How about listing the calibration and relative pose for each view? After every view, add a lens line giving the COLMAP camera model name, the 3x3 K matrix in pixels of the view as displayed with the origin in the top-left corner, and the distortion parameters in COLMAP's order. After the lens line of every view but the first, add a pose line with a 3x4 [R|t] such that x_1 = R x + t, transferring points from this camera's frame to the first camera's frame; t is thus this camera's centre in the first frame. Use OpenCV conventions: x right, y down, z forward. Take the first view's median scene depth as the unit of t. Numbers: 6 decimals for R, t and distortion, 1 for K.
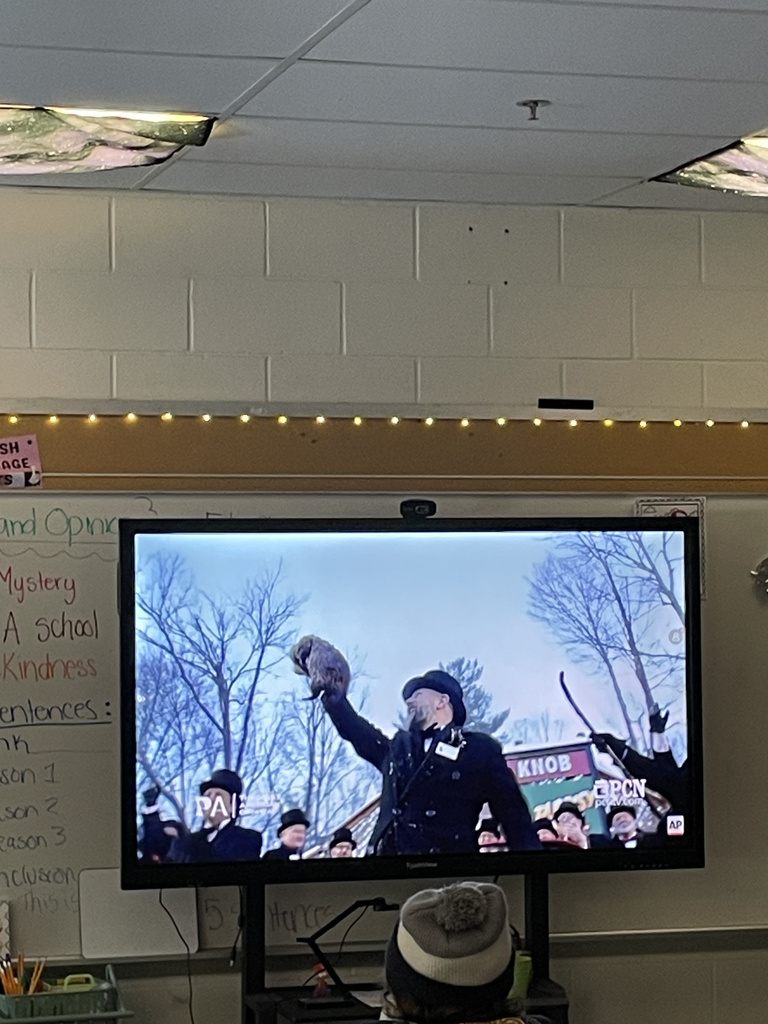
lens RADIAL K [[2589.4, 0, 384.0], [0, 2589.4, 512.0], [0, 0, 1]] dist [0.122770, 0.426177]
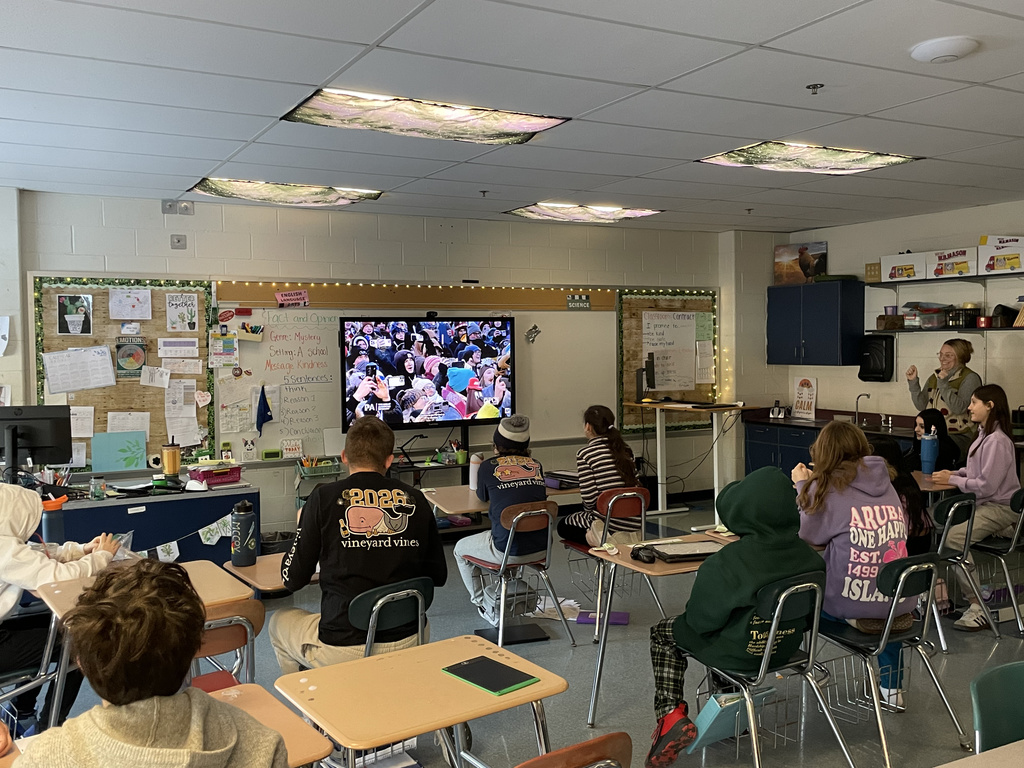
lens RADIAL K [[970.0, 0, 512.0], [0, 970.0, 384.0], [0, 0, 1]] dist [-0.005151, -0.000411]
pose [[0.974814, -0.010576, 0.222769, -0.161022], [-0.004319, 0.997792, 0.066271, 0.005059], [-0.222978, -0.065564, 0.972616, -0.195810]]
